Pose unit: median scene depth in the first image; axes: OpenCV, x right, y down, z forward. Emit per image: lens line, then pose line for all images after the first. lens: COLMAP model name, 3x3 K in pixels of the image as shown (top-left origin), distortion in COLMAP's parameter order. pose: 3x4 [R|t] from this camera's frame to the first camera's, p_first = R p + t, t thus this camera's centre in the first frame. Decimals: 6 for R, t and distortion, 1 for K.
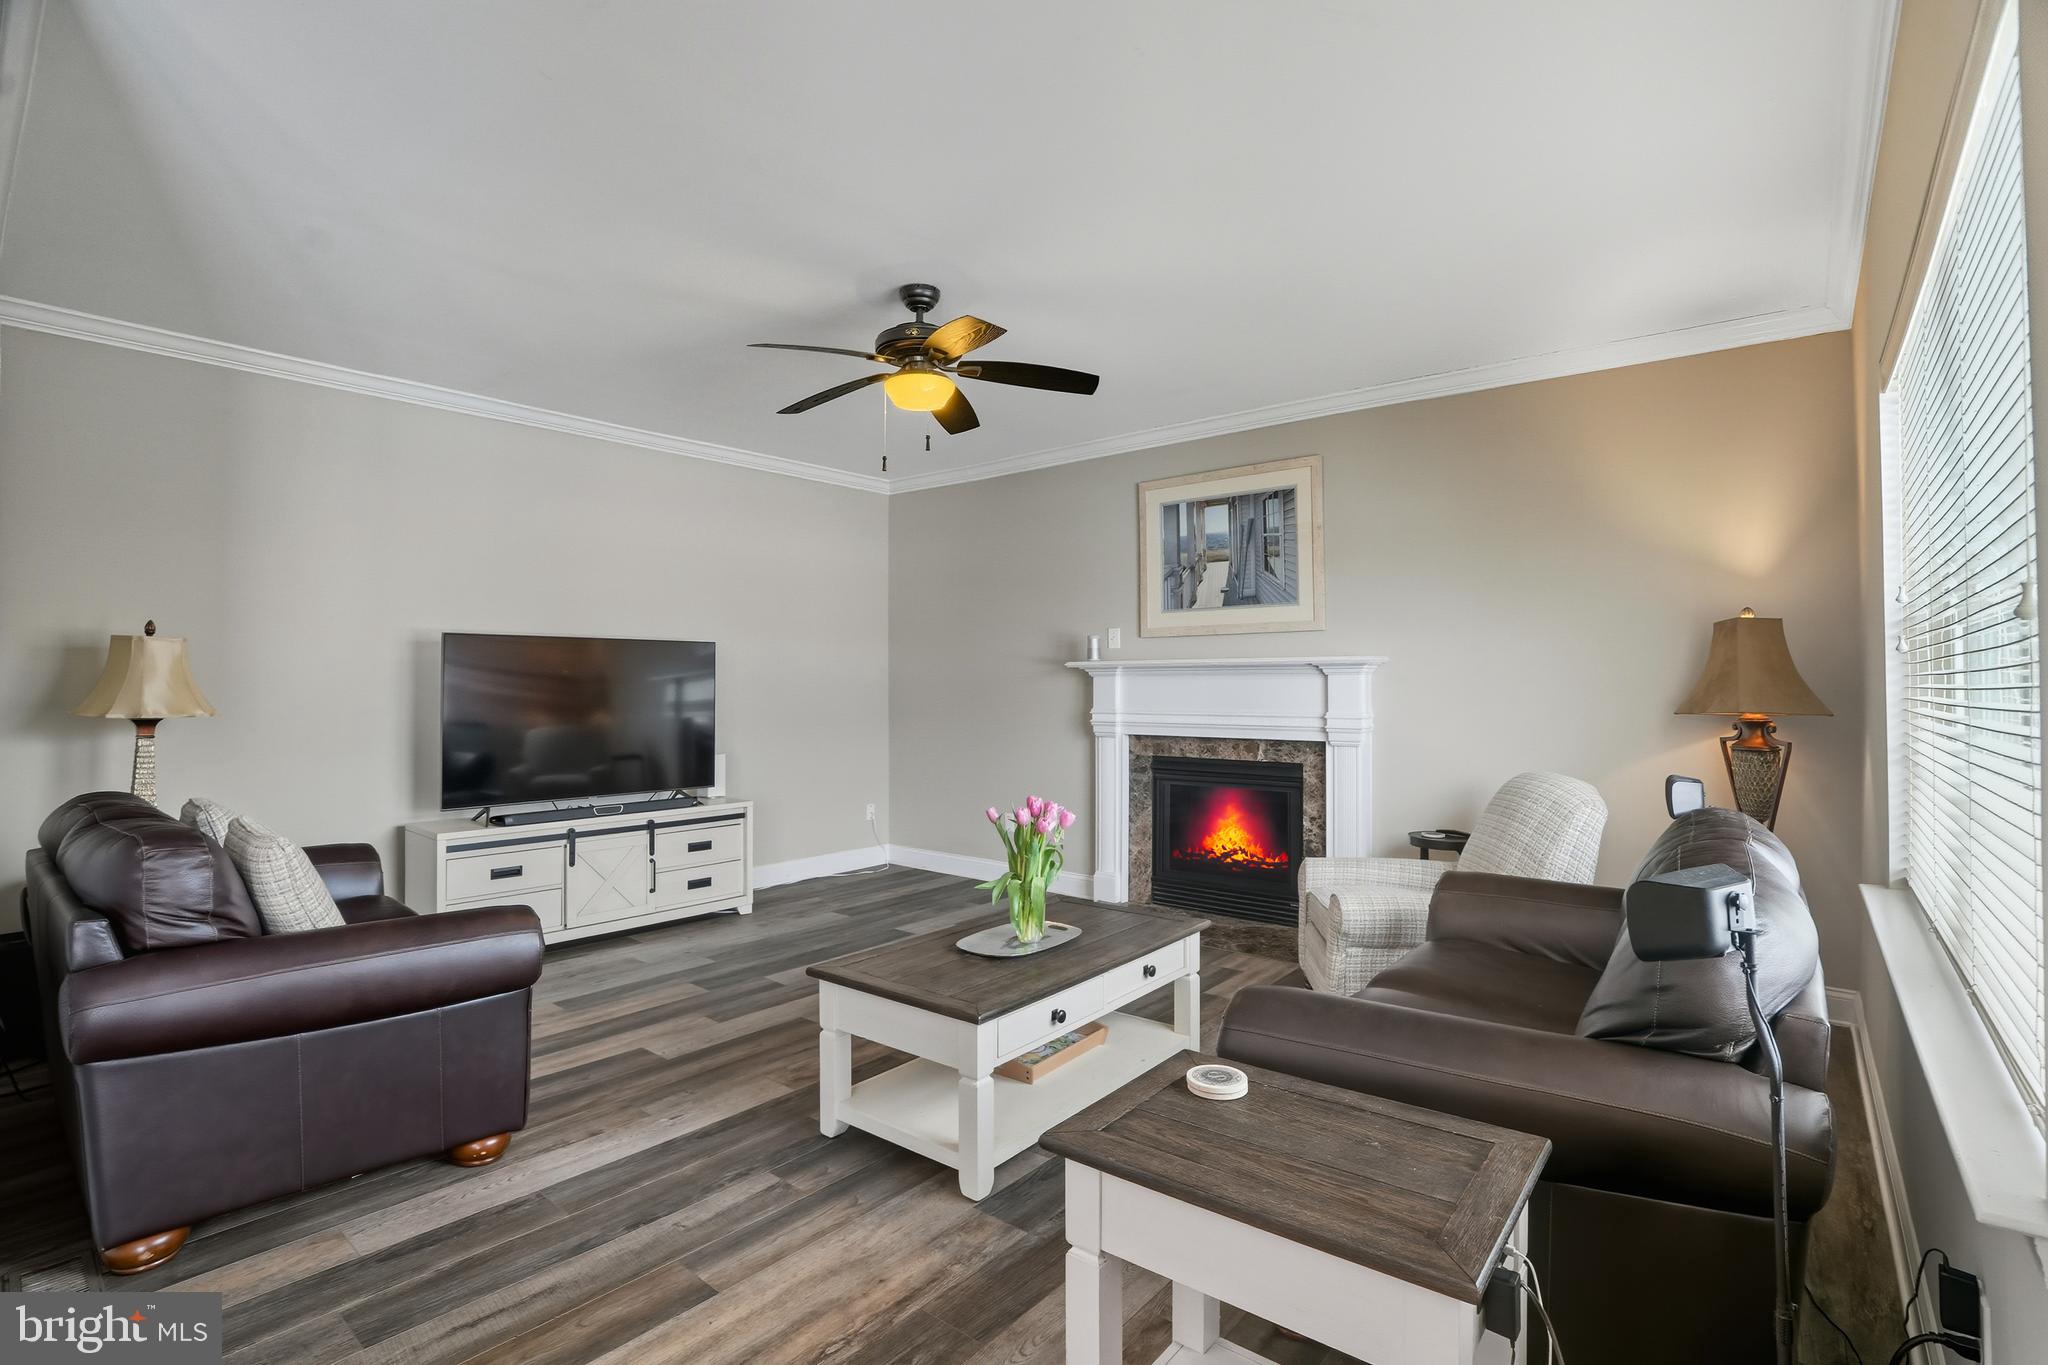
lens RADIAL K [[964.7, 0, 1016.4], [0, 964.7, 659.0], [0, 0, 1]] dist [-0.028685, 0.000446]
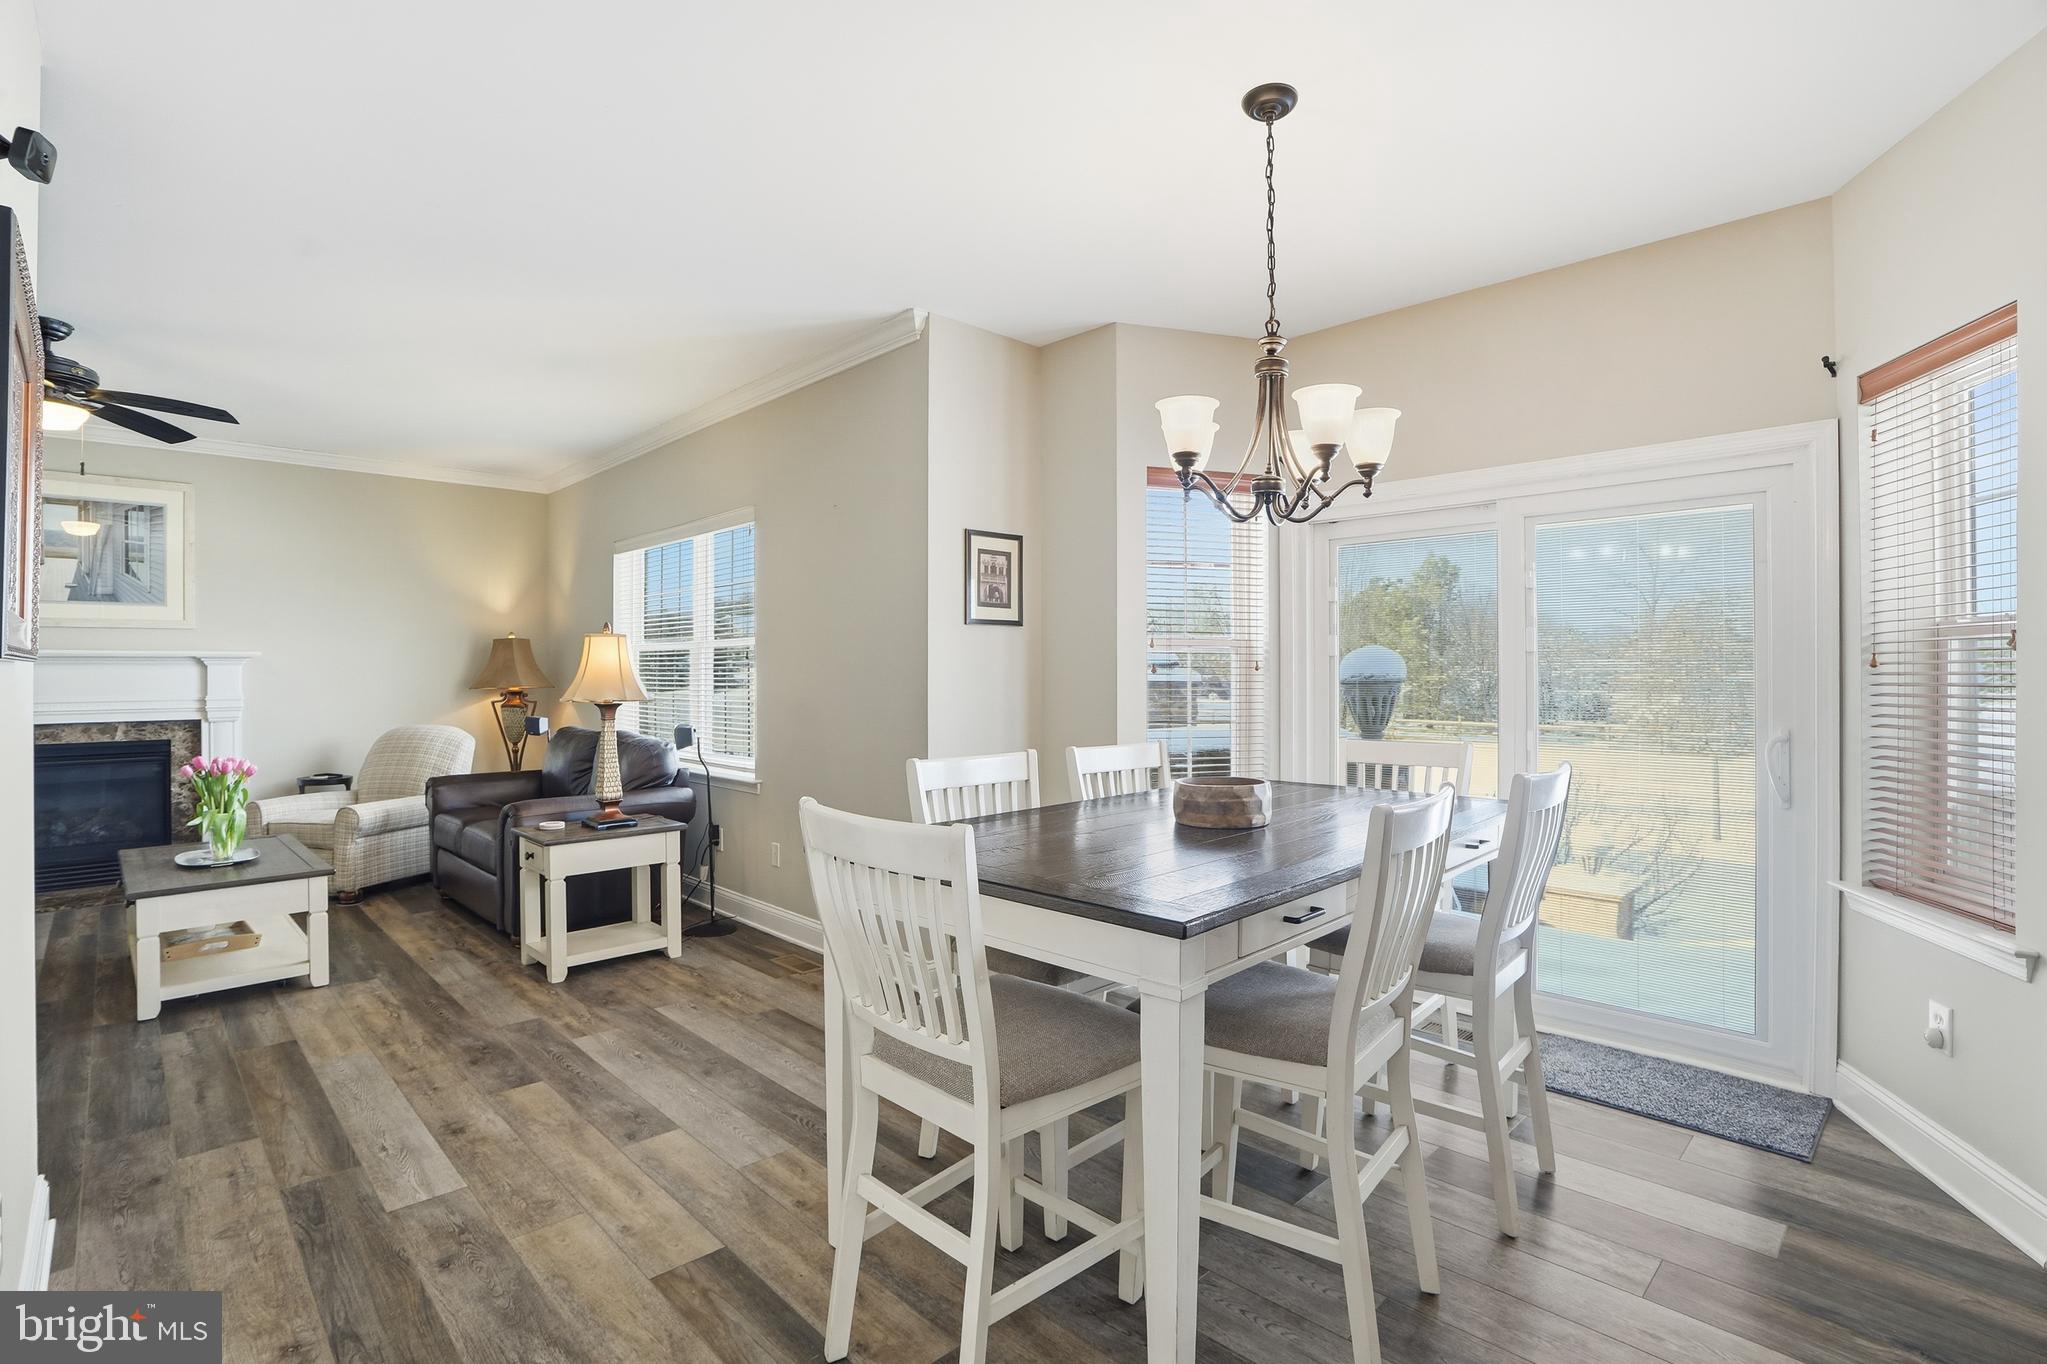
lens RADIAL K [[964.2, 0, 1015.9], [0, 964.2, 658.5], [0, 0, 1]] dist [-0.028685, 0.000446]
pose [[0.118415, 0.009995, 0.992914, -0.760543], [-0.024374, 0.999677, -0.007157, -0.009323], [-0.992665, -0.023354, 0.118621, -0.184551]]
